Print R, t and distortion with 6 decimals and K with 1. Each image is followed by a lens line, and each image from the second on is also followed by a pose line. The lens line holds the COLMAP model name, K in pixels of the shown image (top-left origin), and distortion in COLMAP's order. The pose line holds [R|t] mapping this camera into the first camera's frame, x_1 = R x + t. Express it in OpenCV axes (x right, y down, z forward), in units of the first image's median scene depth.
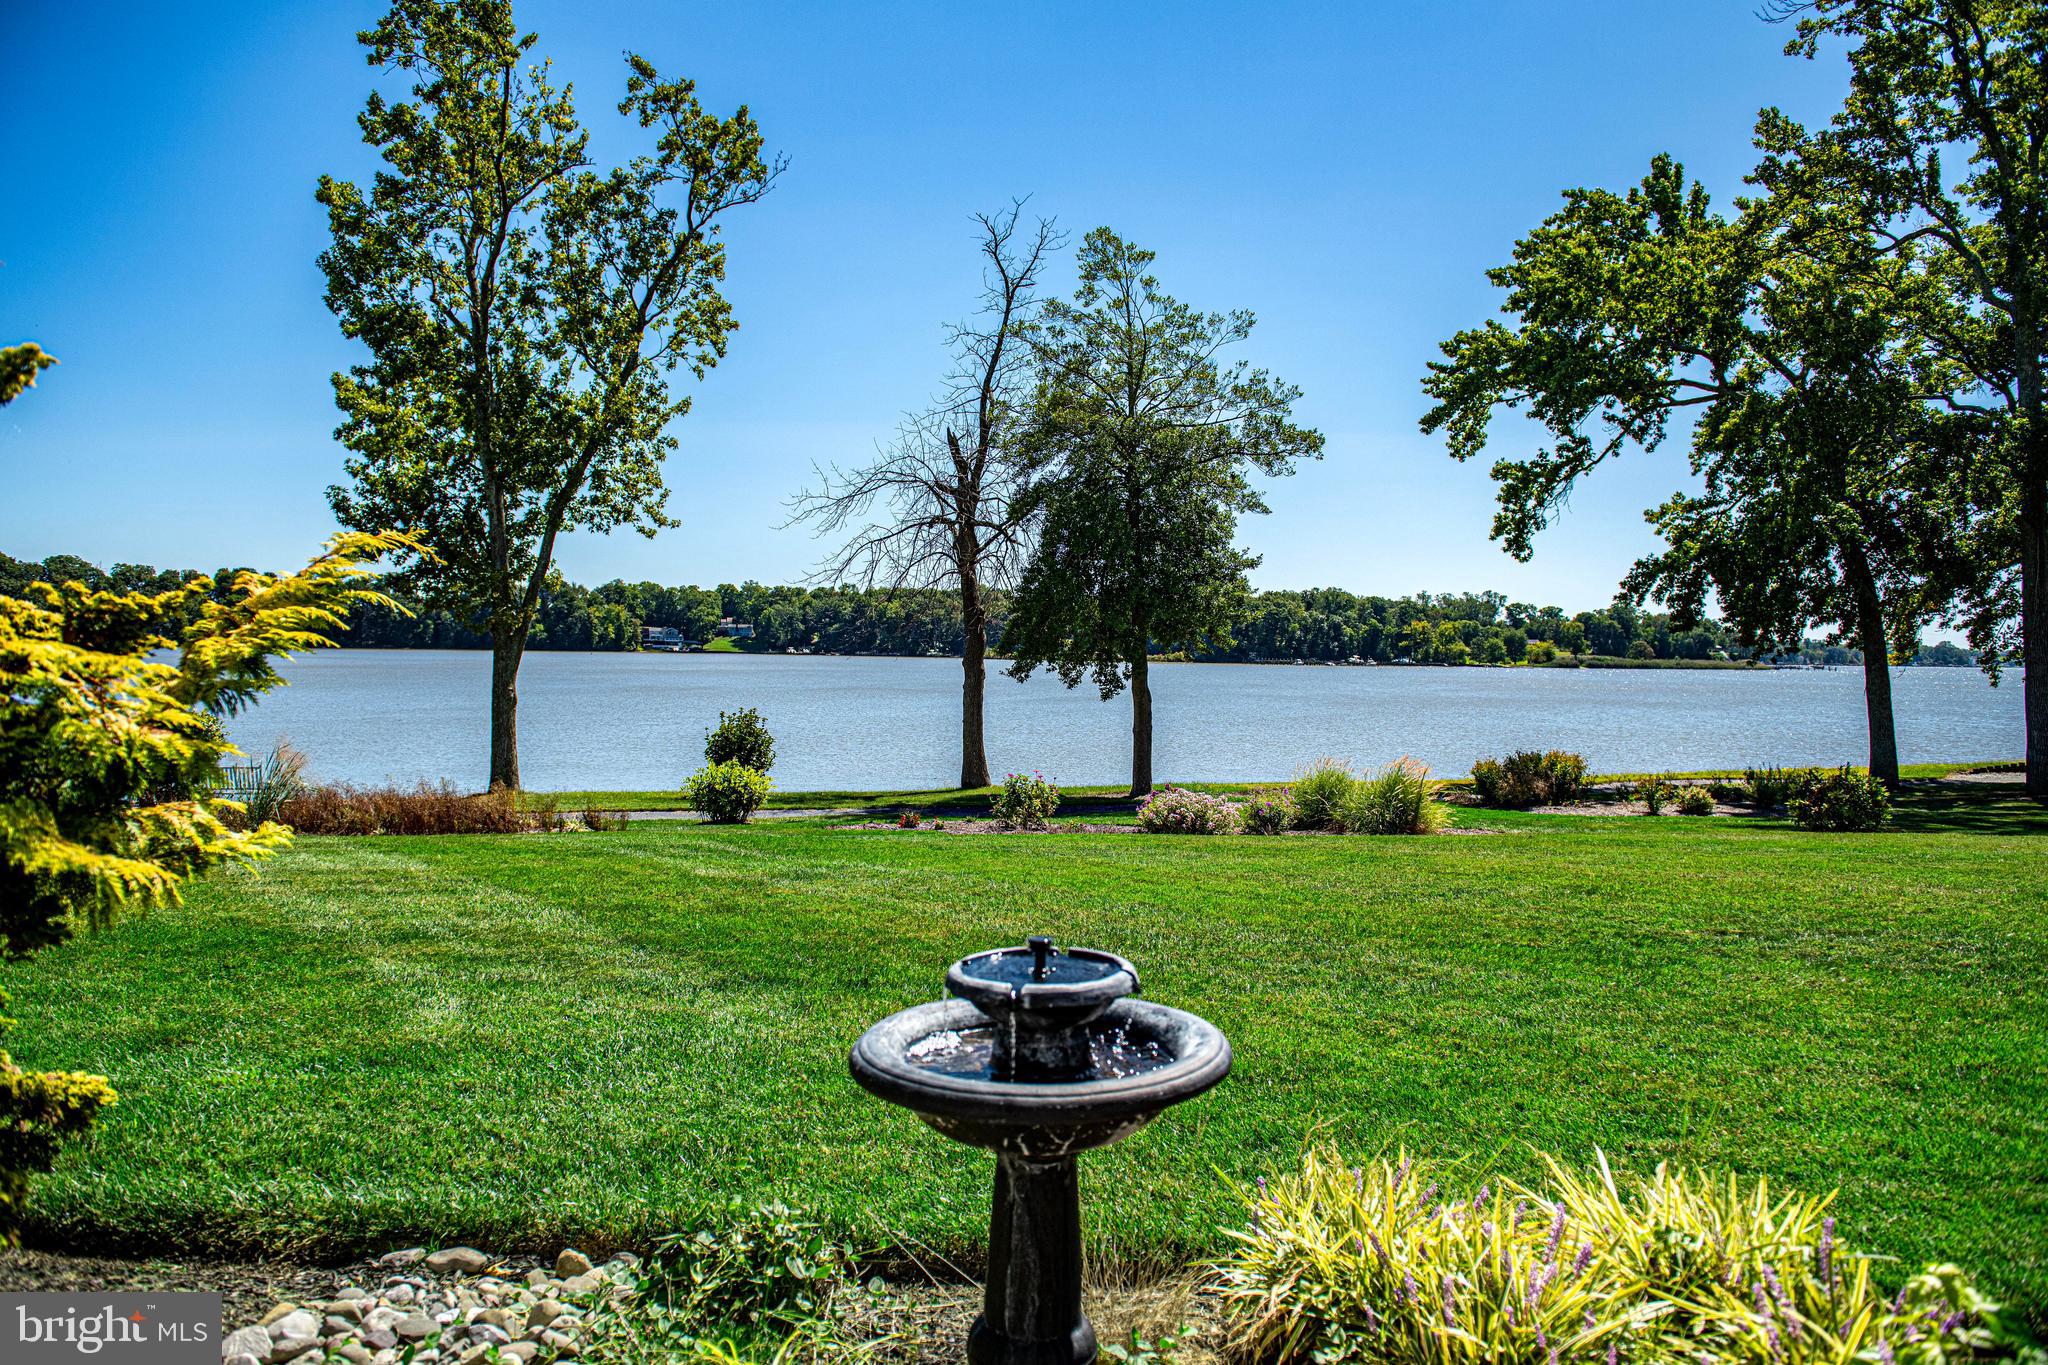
lens RADIAL K [[1400.1, 0, 1026.1], [0, 1400.1, 668.7], [0, 0, 1]] dist [-0.061728, 0.006367]
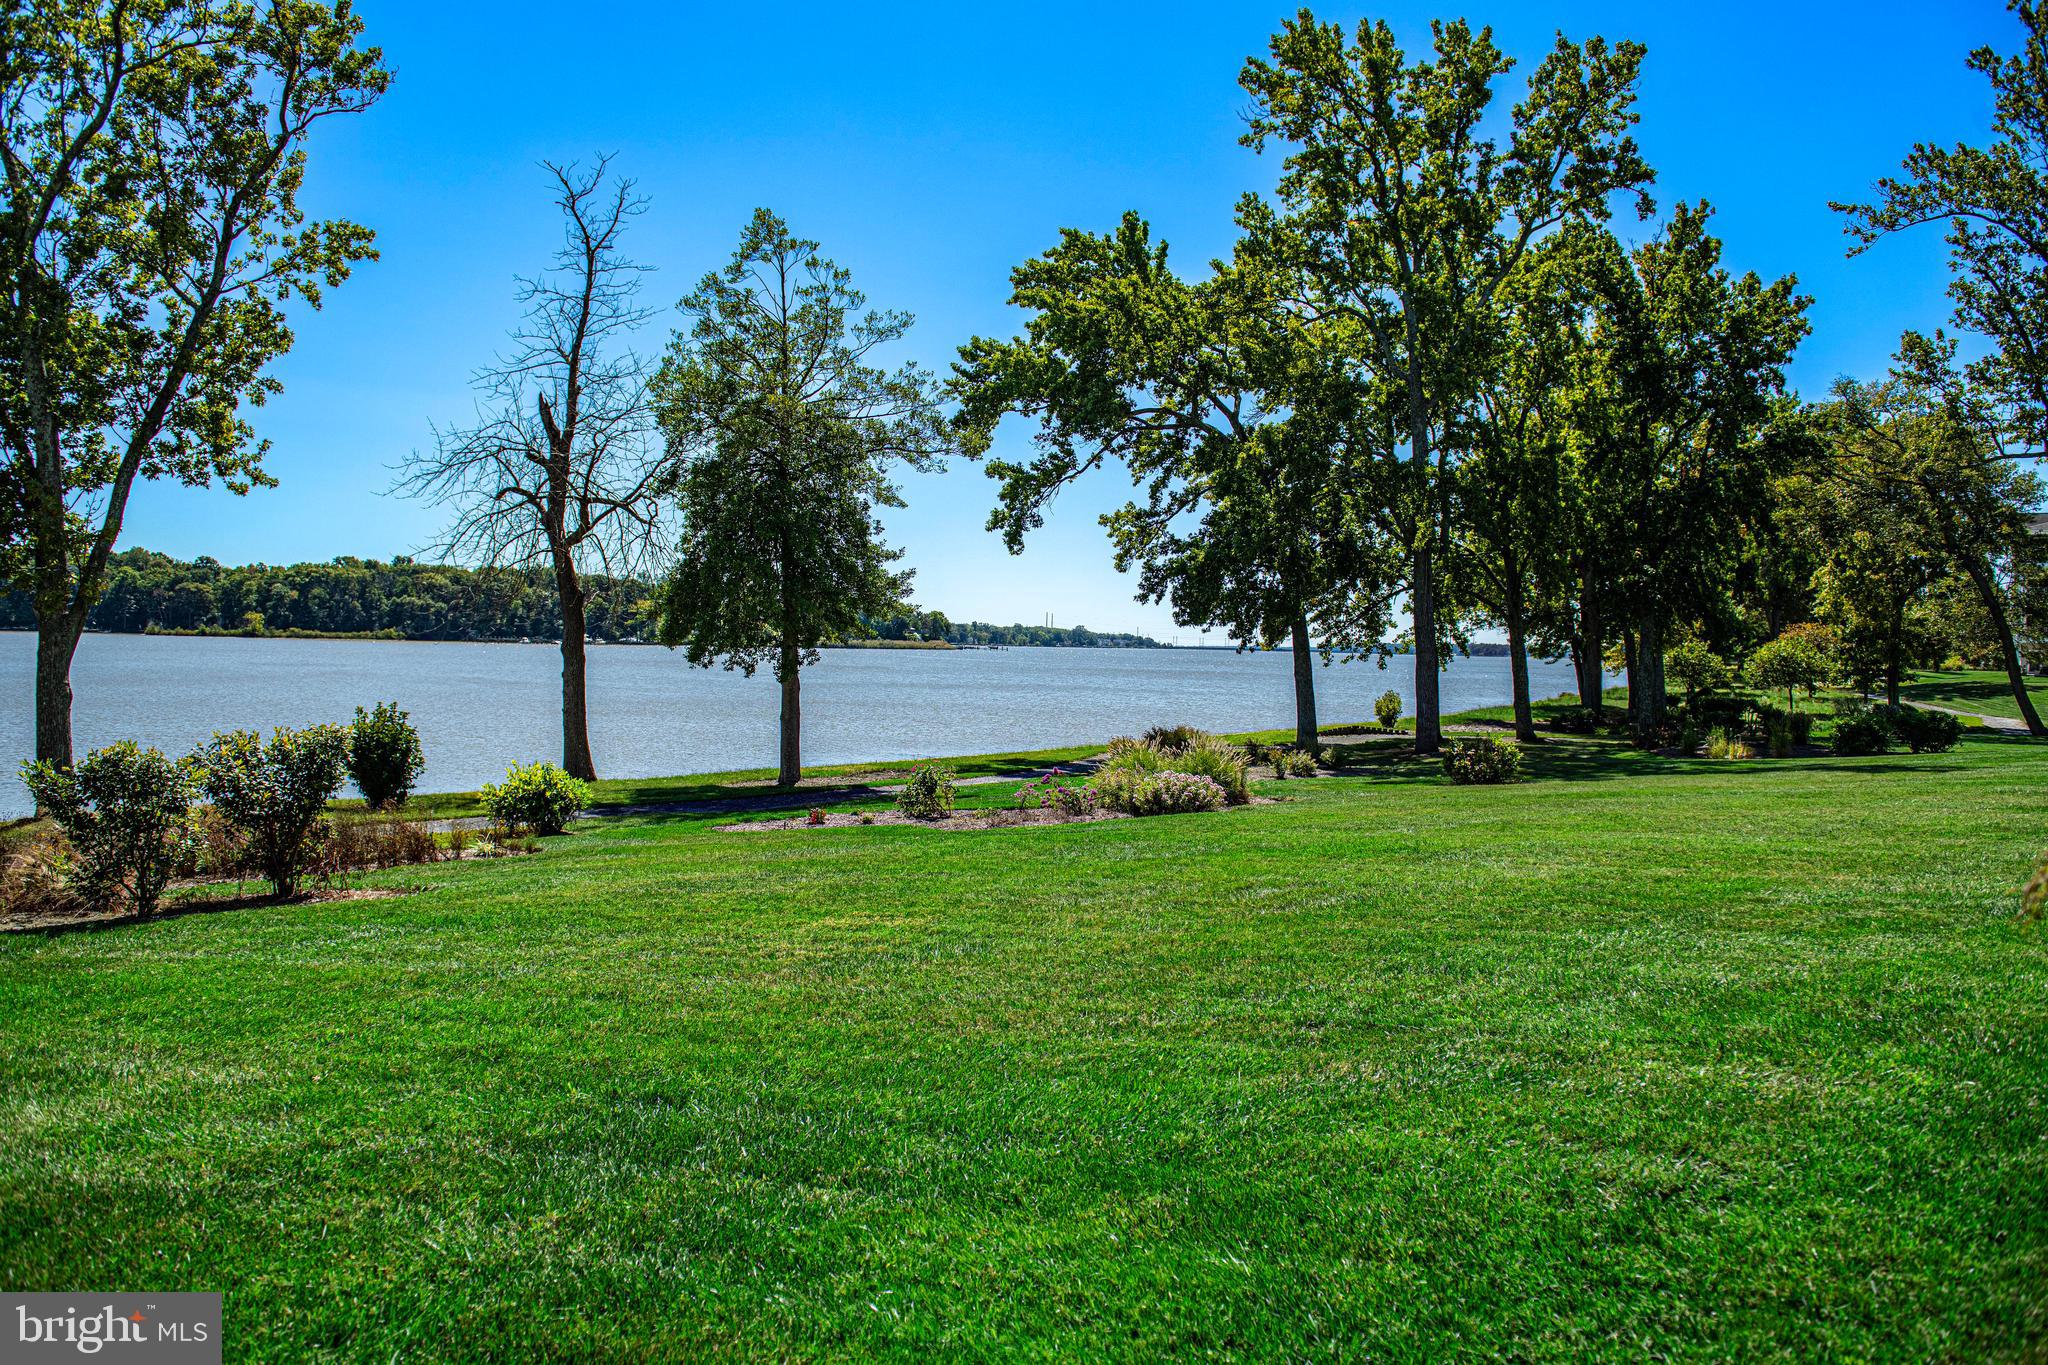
lens RADIAL K [[1400.1, 0, 1022.8], [0, 1400.1, 670.1], [0, 0, 1]] dist [-0.061728, 0.006367]
pose [[0.848053, -0.004724, 0.529890, -0.294209], [-0.004064, 0.999873, 0.015418, -0.005871], [-0.529896, -0.015228, 0.847926, 0.060343]]
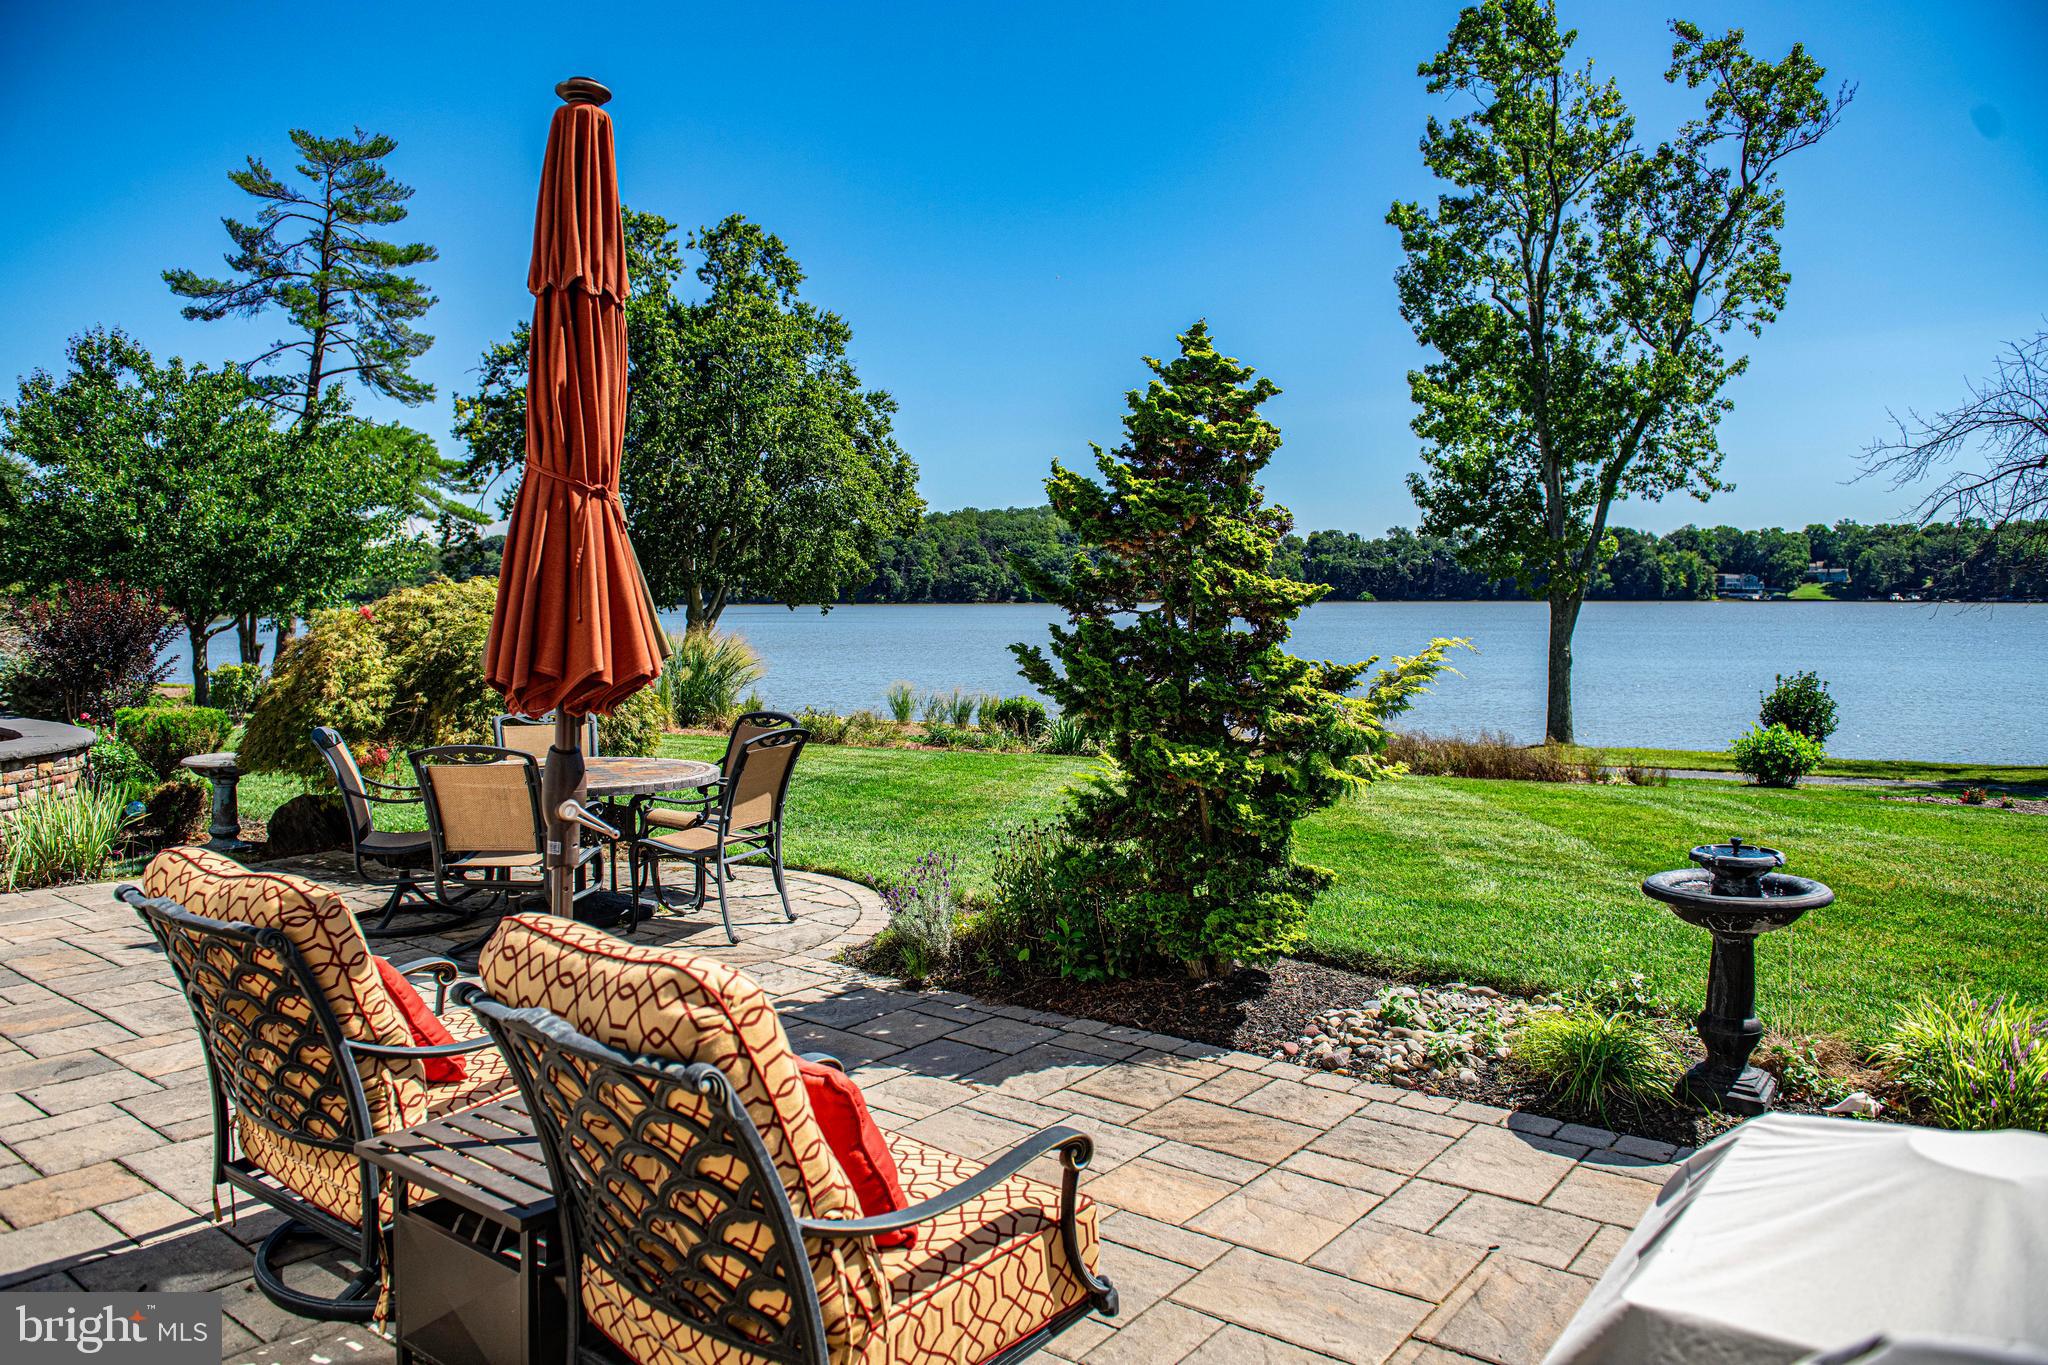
lens RADIAL K [[1400.1, 0, 1015.0], [0, 1400.1, 685.8], [0, 0, 1]] dist [-0.061728, 0.006367]
pose [[0.738346, 0.023699, -0.674005, 0.035941], [0.008557, 0.998973, 0.044500, -0.008538], [0.674368, -0.038624, 0.737385, -0.077252]]
